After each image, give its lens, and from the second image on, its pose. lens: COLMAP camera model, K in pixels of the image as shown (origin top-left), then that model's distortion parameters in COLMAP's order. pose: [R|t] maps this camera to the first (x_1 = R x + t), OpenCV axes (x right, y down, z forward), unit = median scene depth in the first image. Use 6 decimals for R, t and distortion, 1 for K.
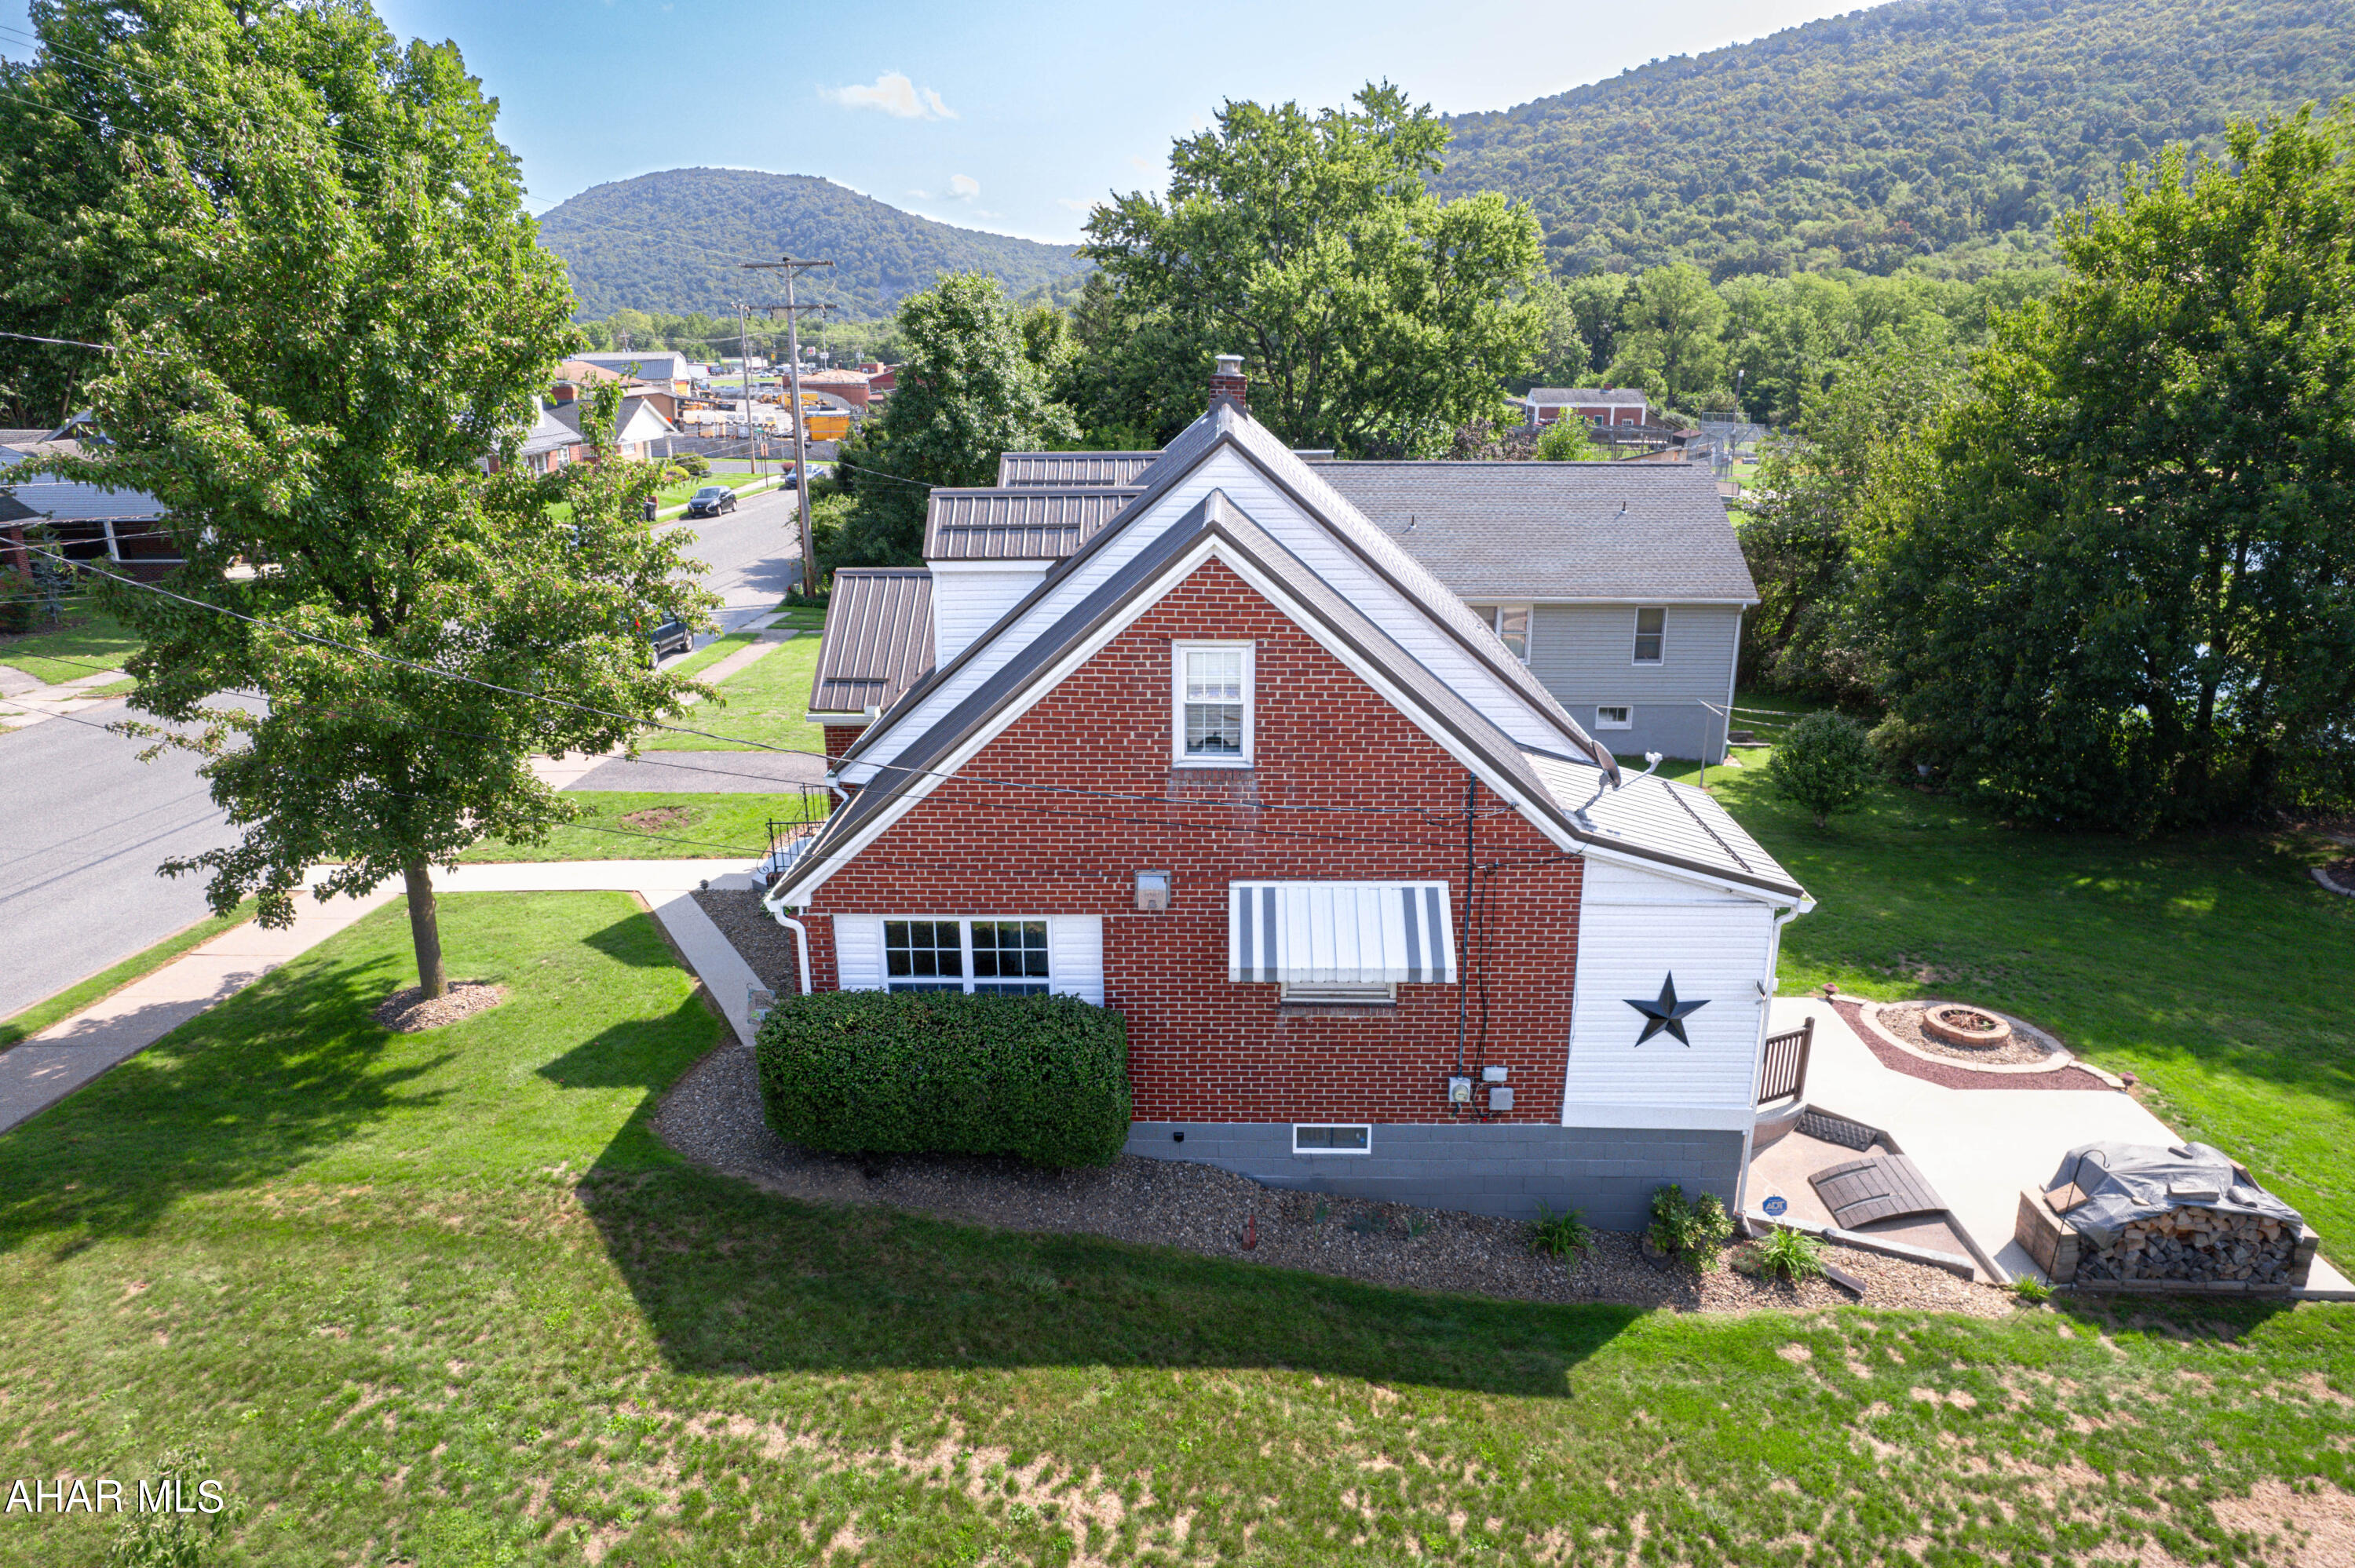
lens RADIAL K [[1508.1, 0, 1185.3], [0, 1508.1, 785.6], [0, 0, 1]] dist [-0.068163, 0.059883]
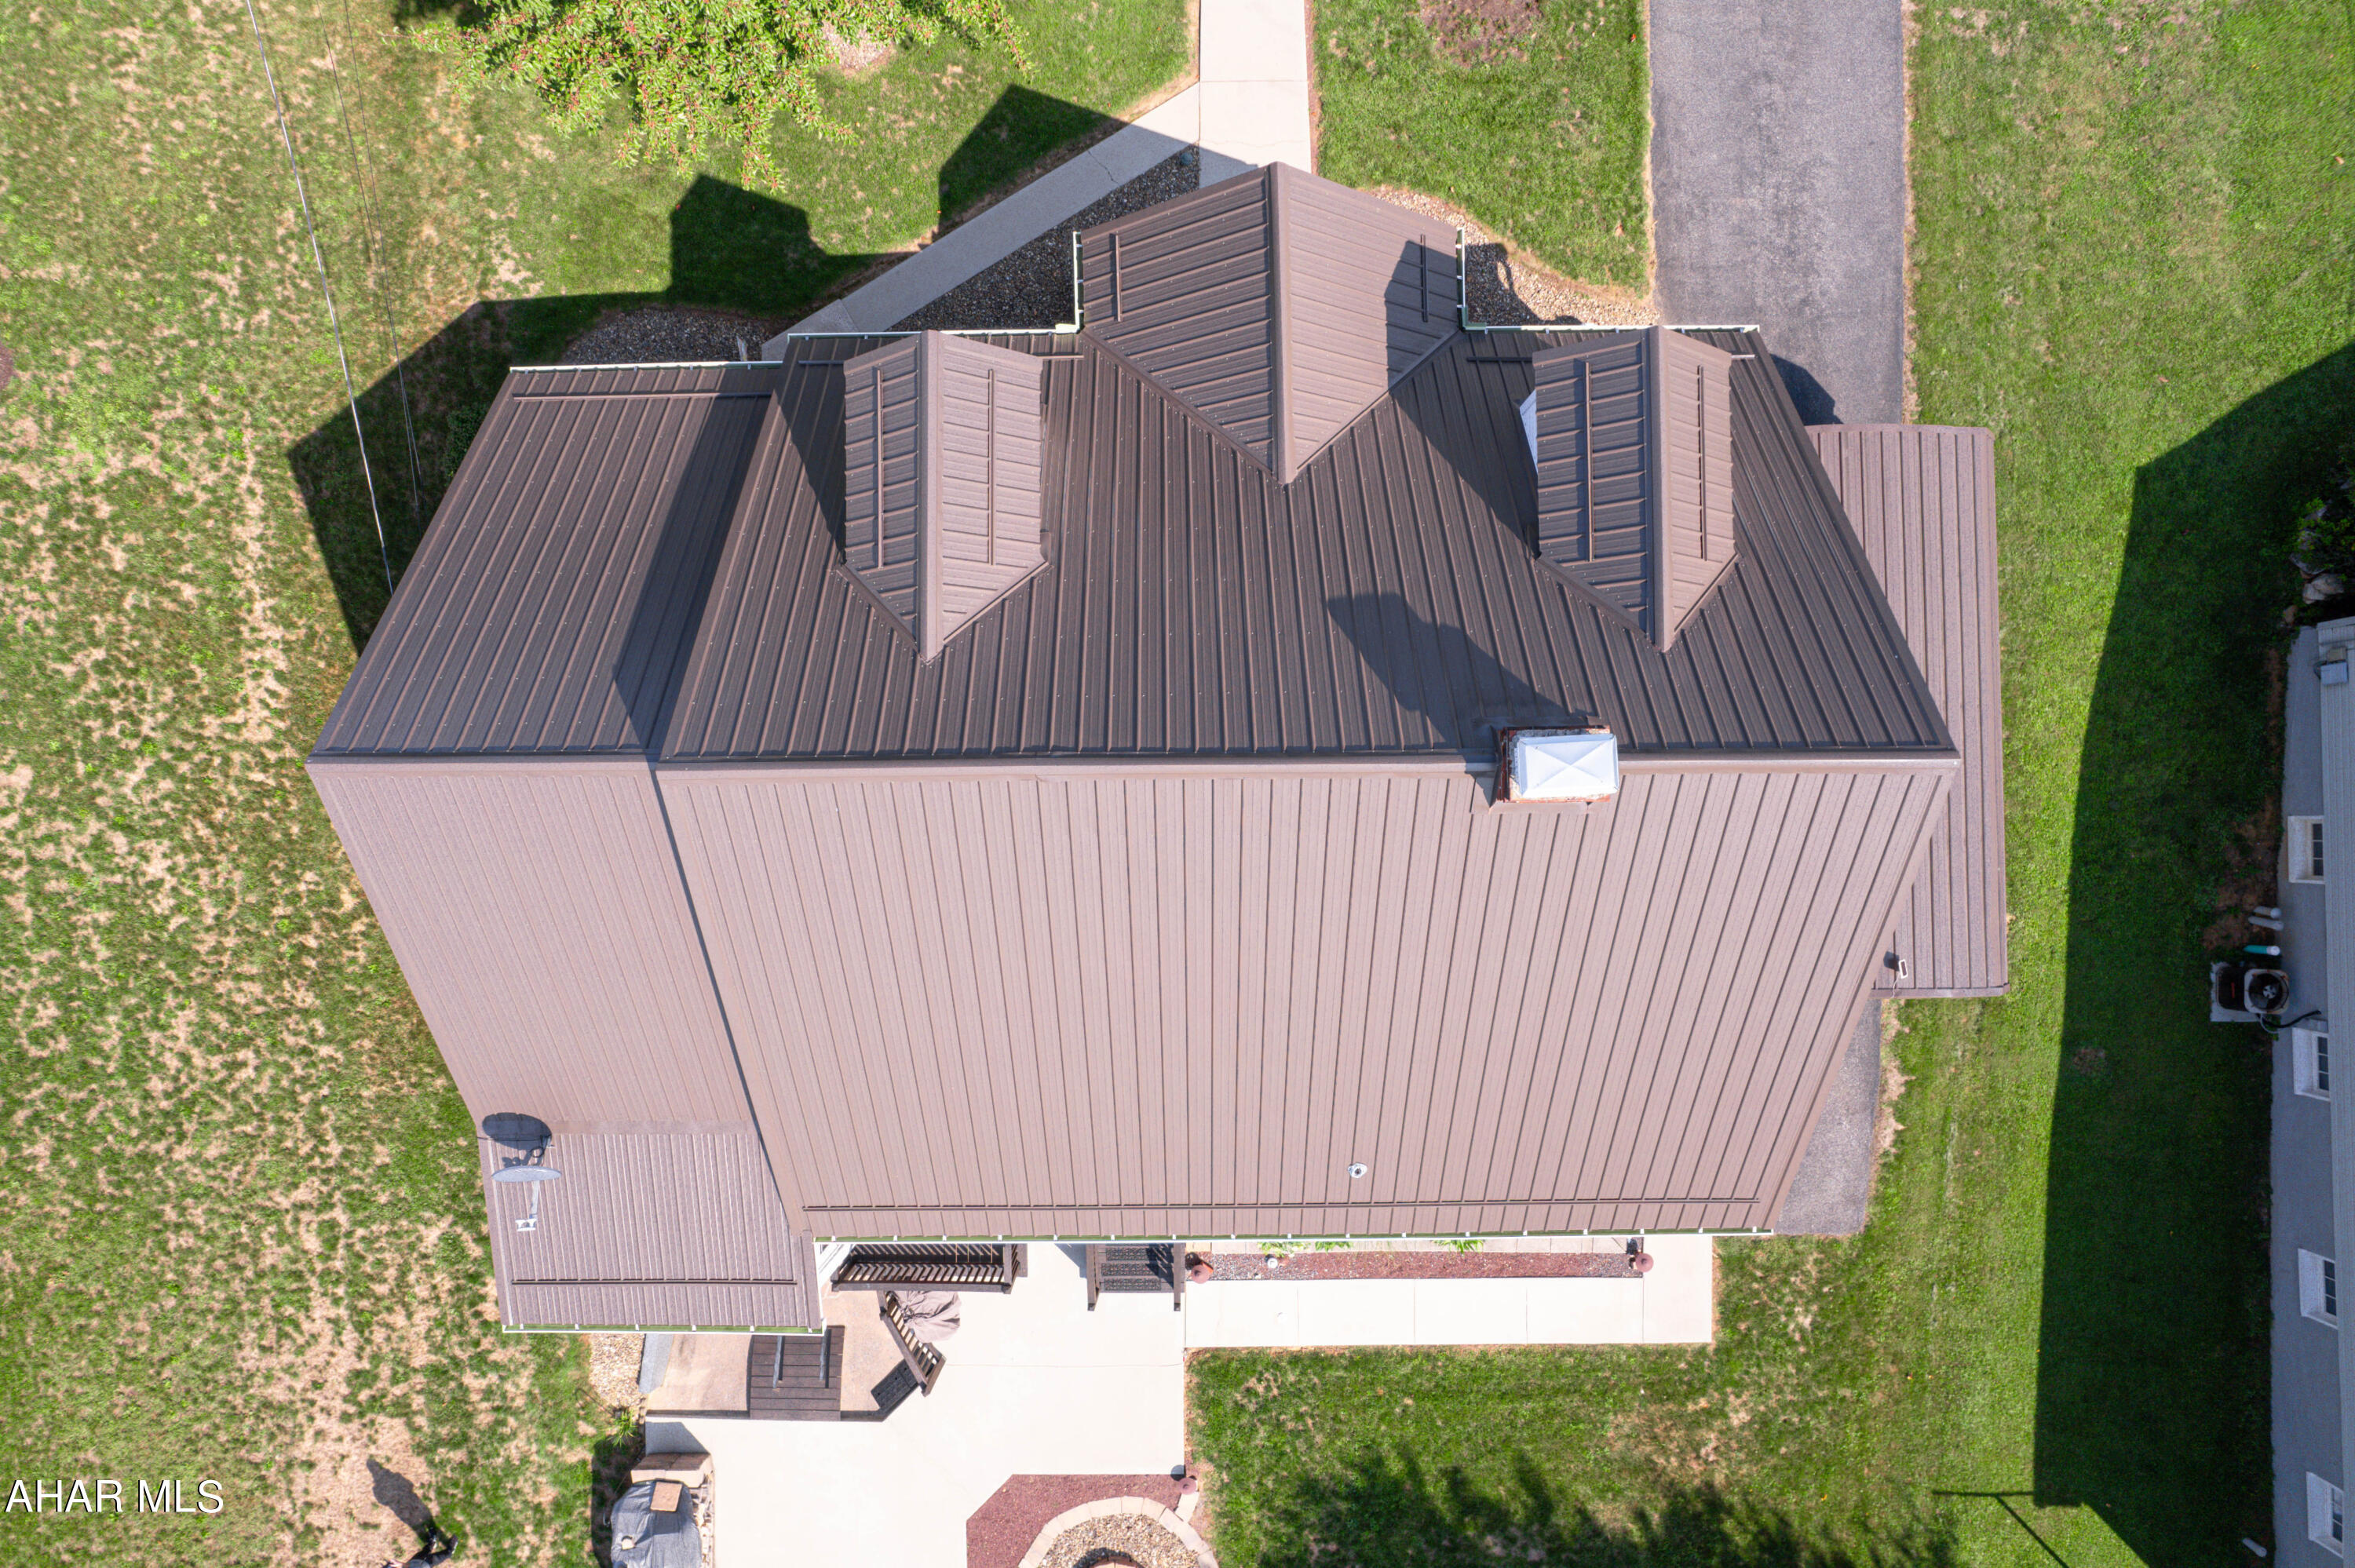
lens RADIAL K [[1508.1, 0, 1188.0], [0, 1508.1, 796.2], [0, 0, 1]] dist [-0.068163, 0.059883]
pose [[0.034046, 0.999314, -0.014585, 0.070923], [-0.278456, 0.023500, 0.960162, -1.257947], [0.959845, -0.028629, 0.279065, 1.349924]]
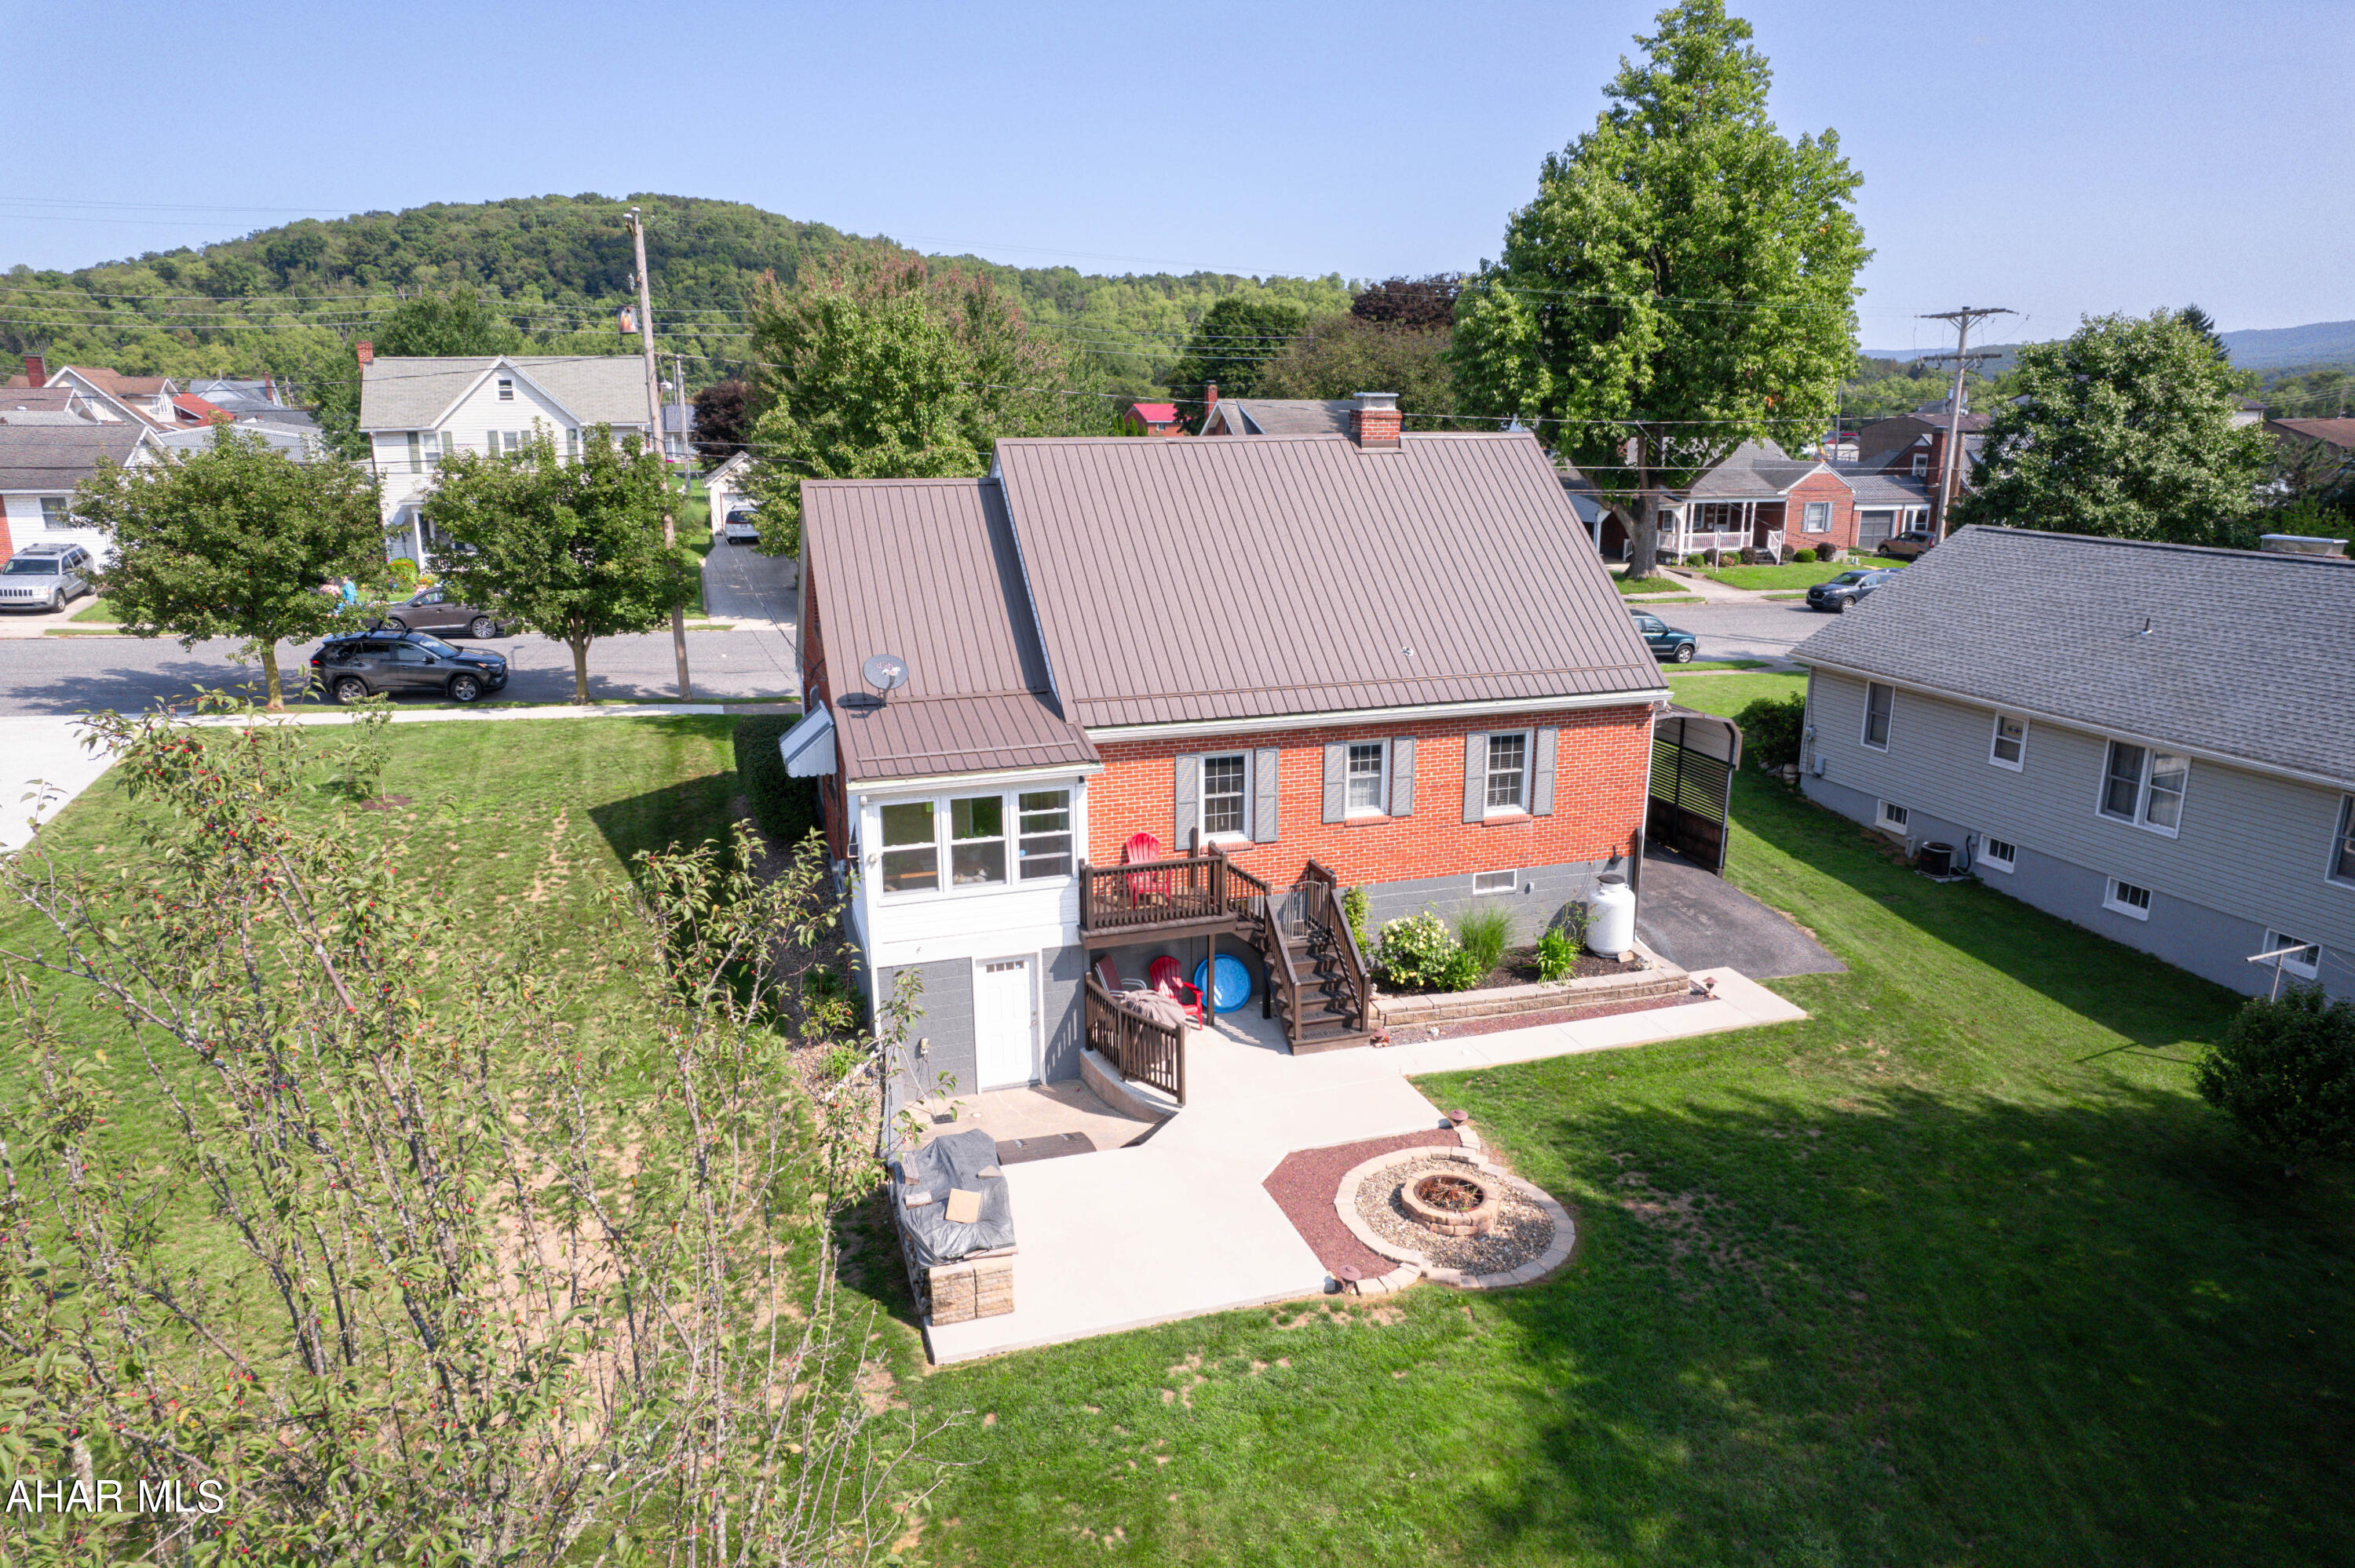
lens RADIAL K [[1508.1, 0, 1178.8], [0, 1508.1, 788.4], [0, 0, 1]] dist [-0.068163, 0.059883]
pose [[0.333980, 0.238041, -0.912028, 1.976201], [-0.266908, 0.951867, 0.150698, -0.230845], [0.904001, 0.193097, 0.381439, 0.857633]]
